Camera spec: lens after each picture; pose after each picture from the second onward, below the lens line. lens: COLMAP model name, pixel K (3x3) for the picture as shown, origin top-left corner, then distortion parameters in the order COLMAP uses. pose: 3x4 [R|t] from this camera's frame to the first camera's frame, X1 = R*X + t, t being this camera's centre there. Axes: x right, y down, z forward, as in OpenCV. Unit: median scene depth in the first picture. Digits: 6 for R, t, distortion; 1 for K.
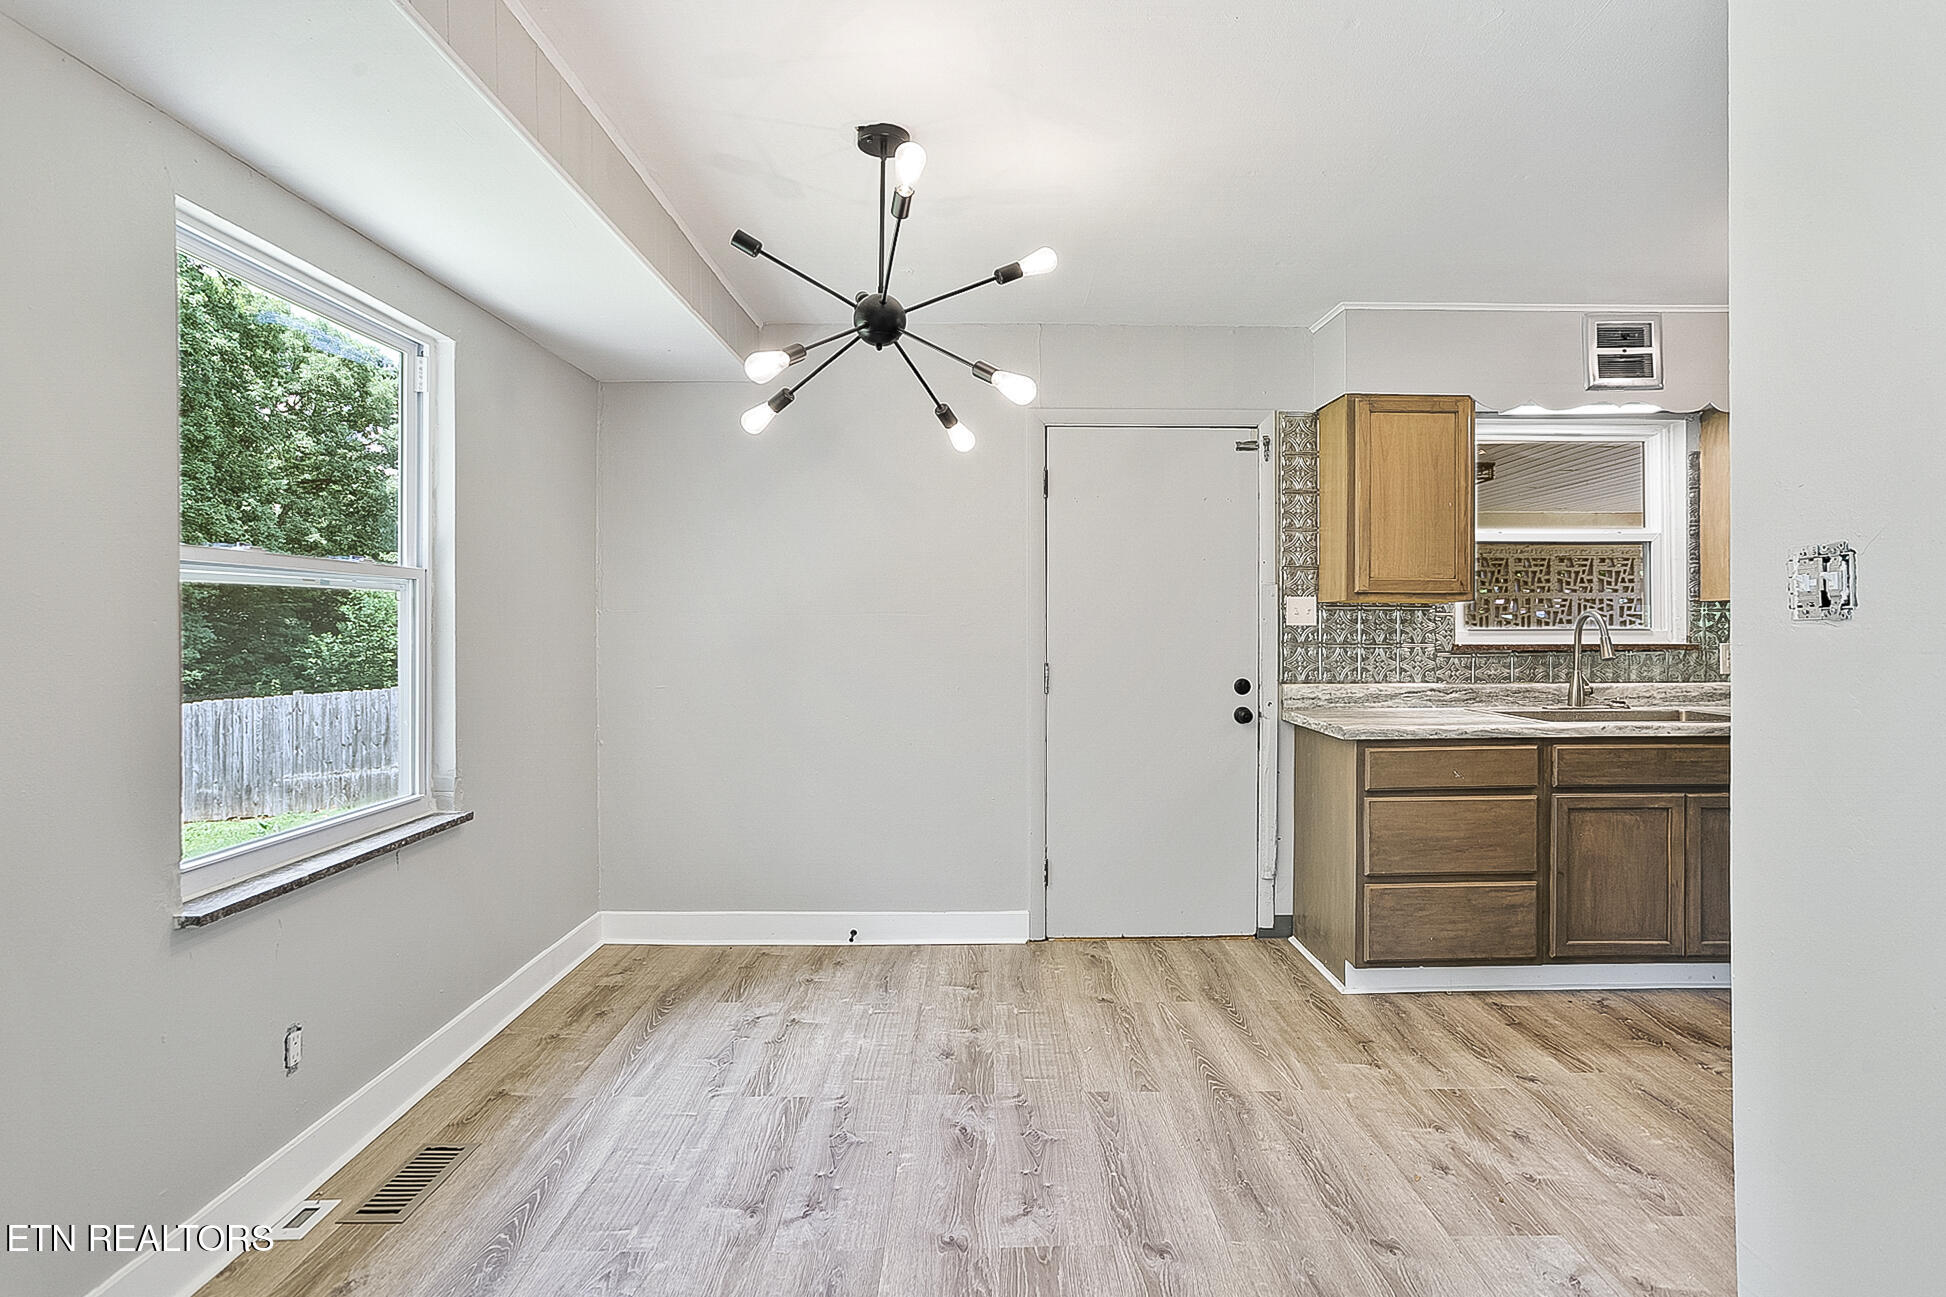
lens RADIAL K [[964.5, 0, 978.8], [0, 964.5, 640.8], [0, 0, 1]] dist [-0.054062, 0.029750]
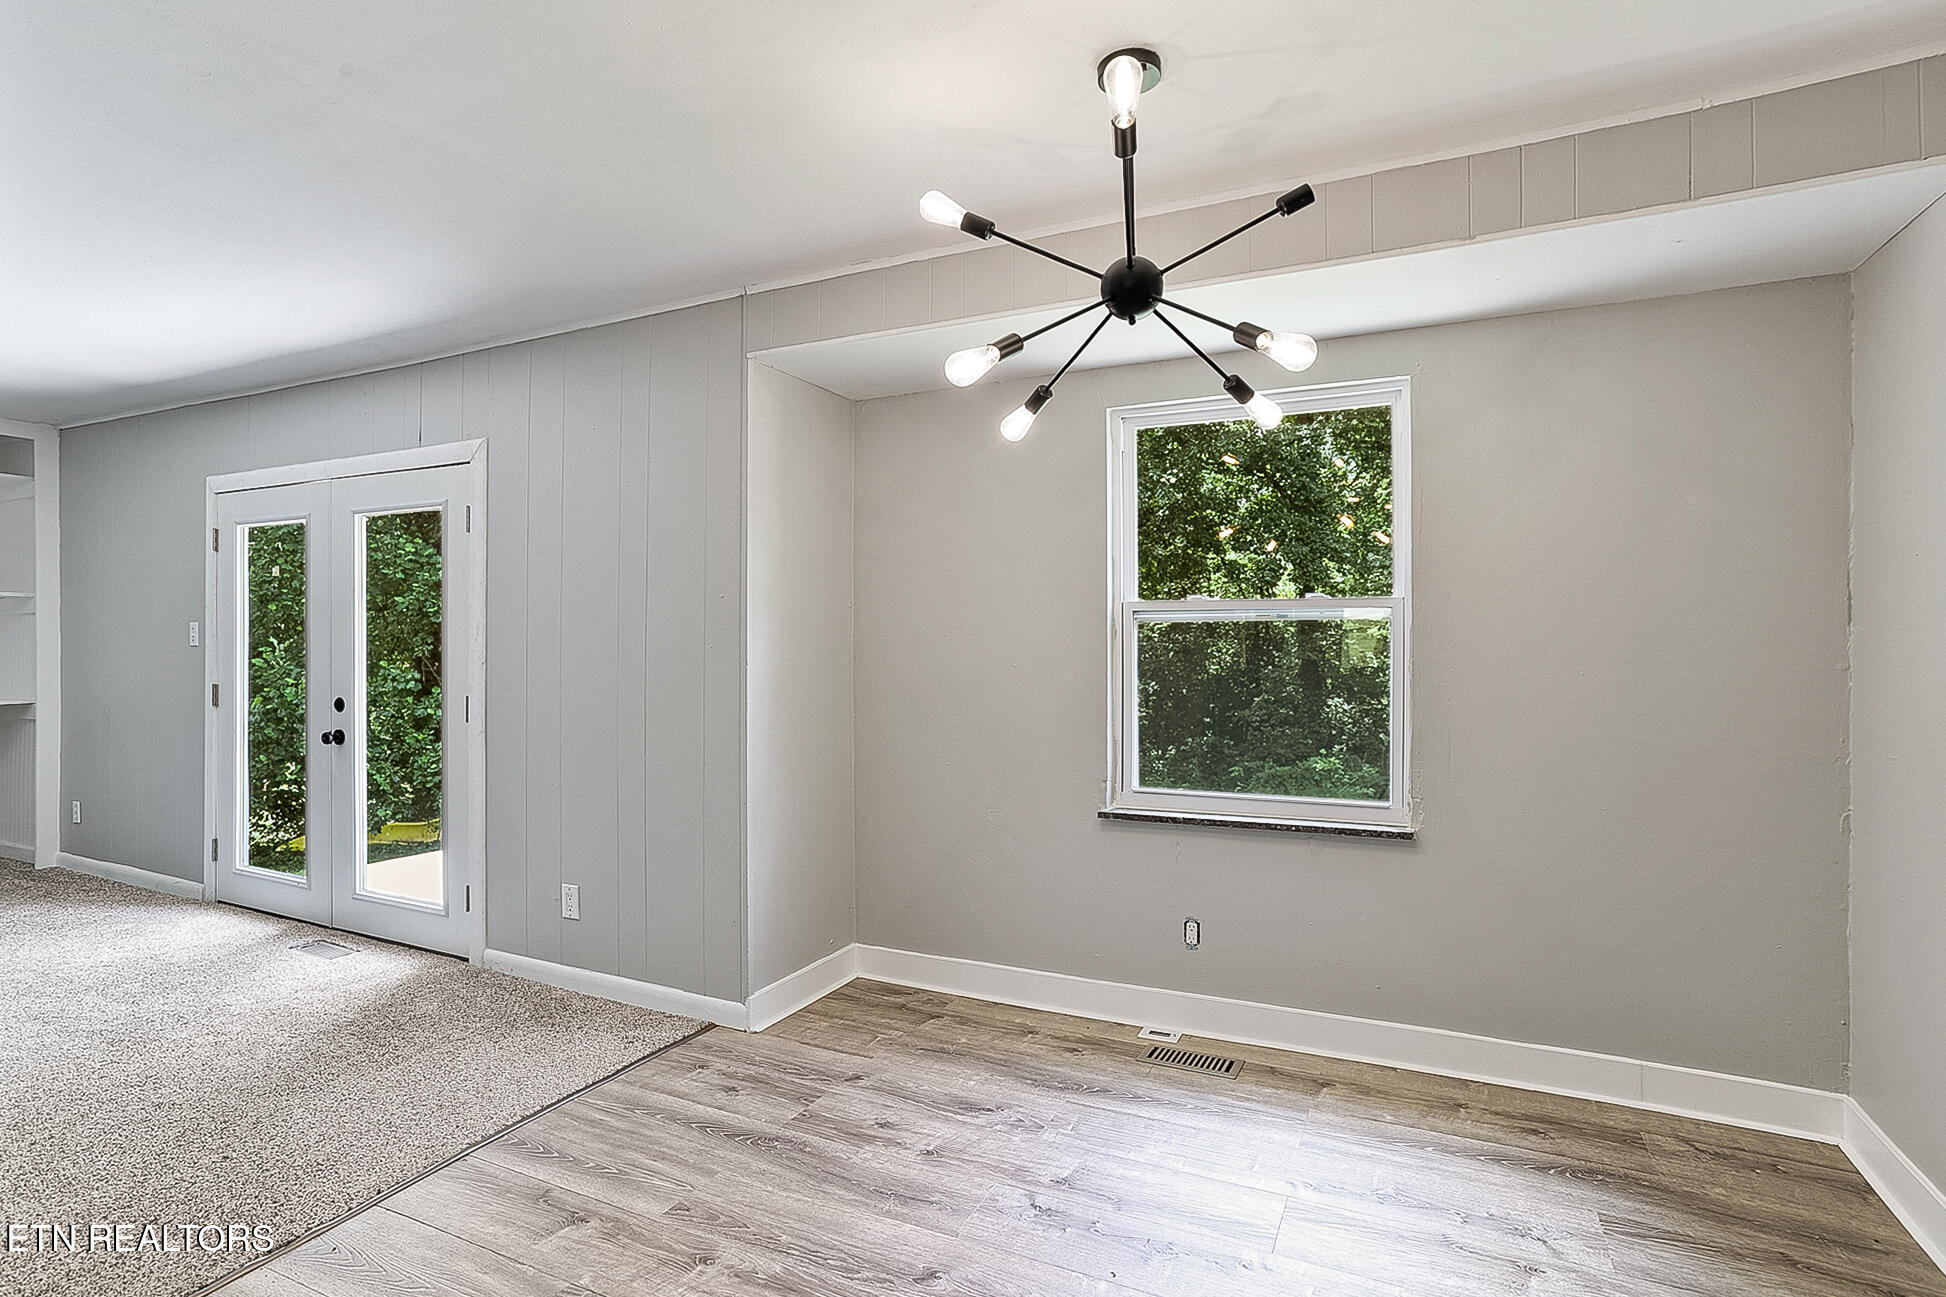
lens RADIAL K [[964.5, 0, 978.8], [0, 964.5, 640.8], [0, 0, 1]] dist [-0.054062, 0.029750]
pose [[-0.428115, -0.000628, -0.903724, 0.691227], [-0.021886, 0.999714, 0.009673, -0.024906], [0.903459, 0.023920, -0.428006, 1.198885]]
